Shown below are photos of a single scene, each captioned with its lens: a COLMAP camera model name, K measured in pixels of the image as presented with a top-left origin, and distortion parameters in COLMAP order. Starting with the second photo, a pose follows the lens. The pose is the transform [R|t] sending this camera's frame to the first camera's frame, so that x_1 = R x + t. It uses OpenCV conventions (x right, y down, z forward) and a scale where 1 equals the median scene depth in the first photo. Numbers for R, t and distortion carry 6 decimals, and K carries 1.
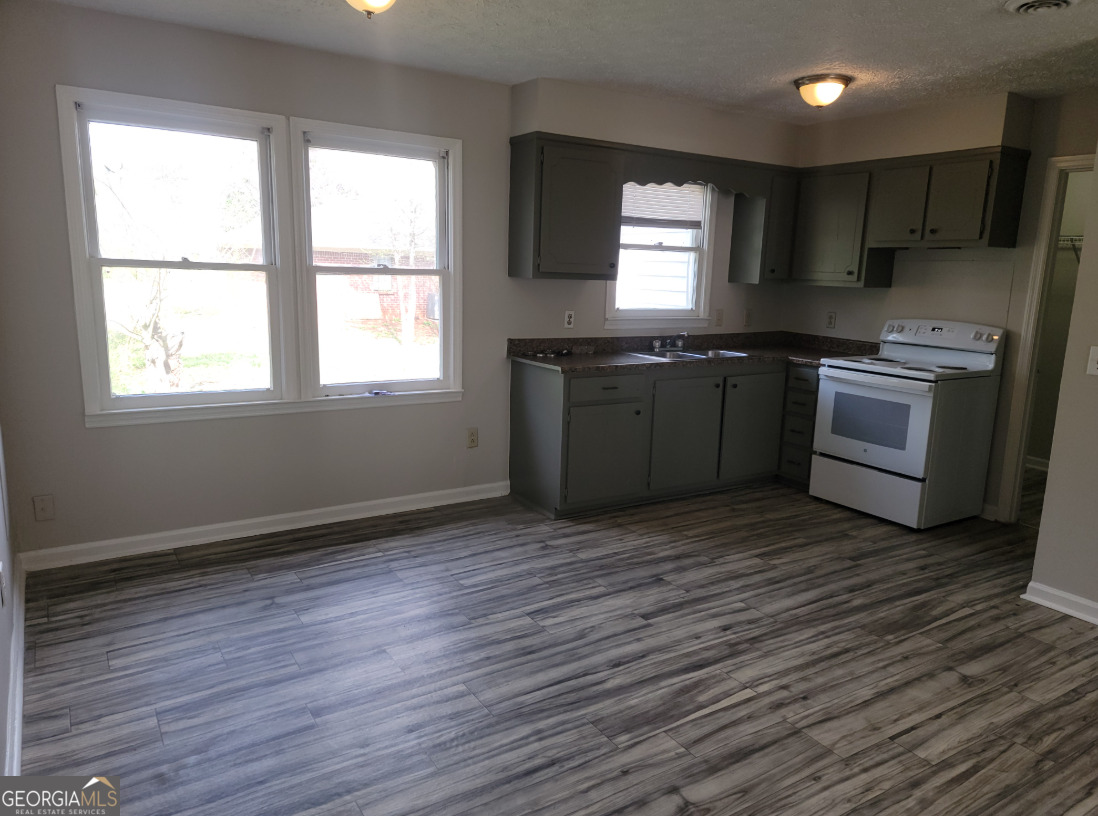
lens RADIAL K [[772.9, 0, 563.6], [0, 772.9, 410.9], [0, 0, 1]] dist [0.070825, -0.057997]
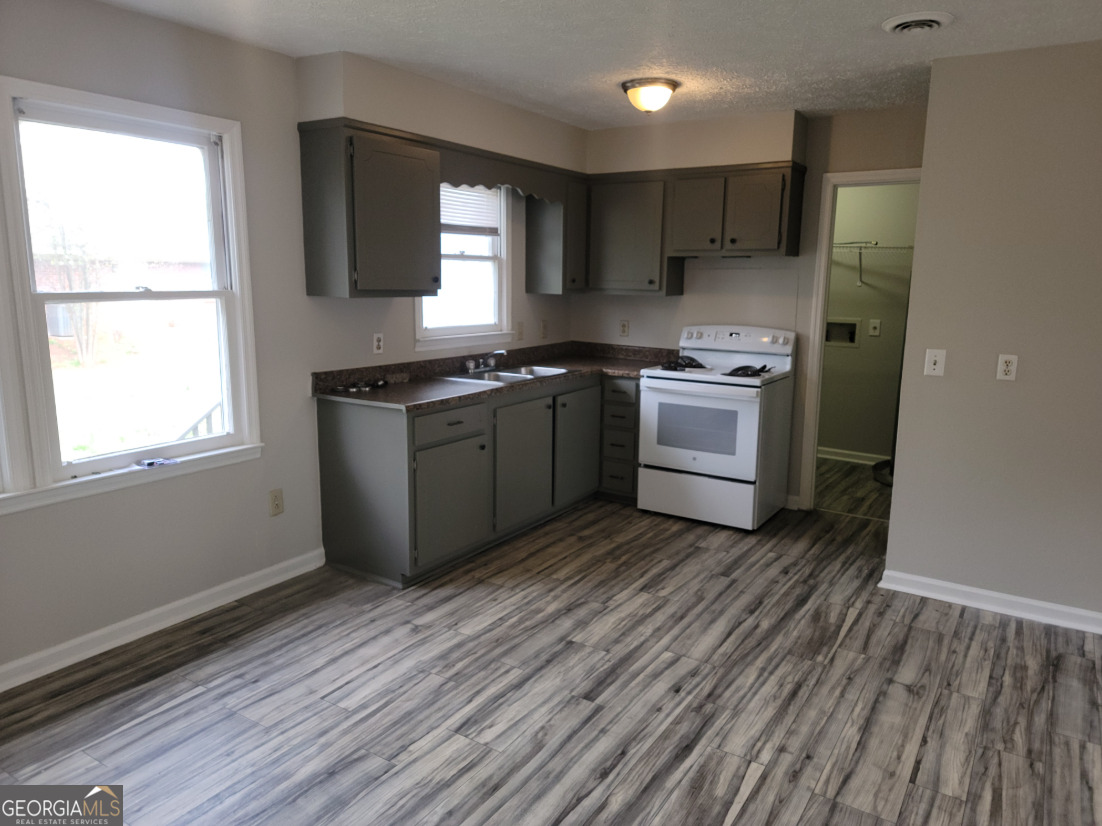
lens RADIAL K [[775.7, 0, 565.2], [0, 775.7, 407.3], [0, 0, 1]] dist [0.070825, -0.057997]
pose [[0.908147, -0.090575, 0.408736, -0.181438], [0.091896, 0.995633, 0.016452, -0.051079], [-0.408441, 0.022620, 0.912505, 0.167278]]
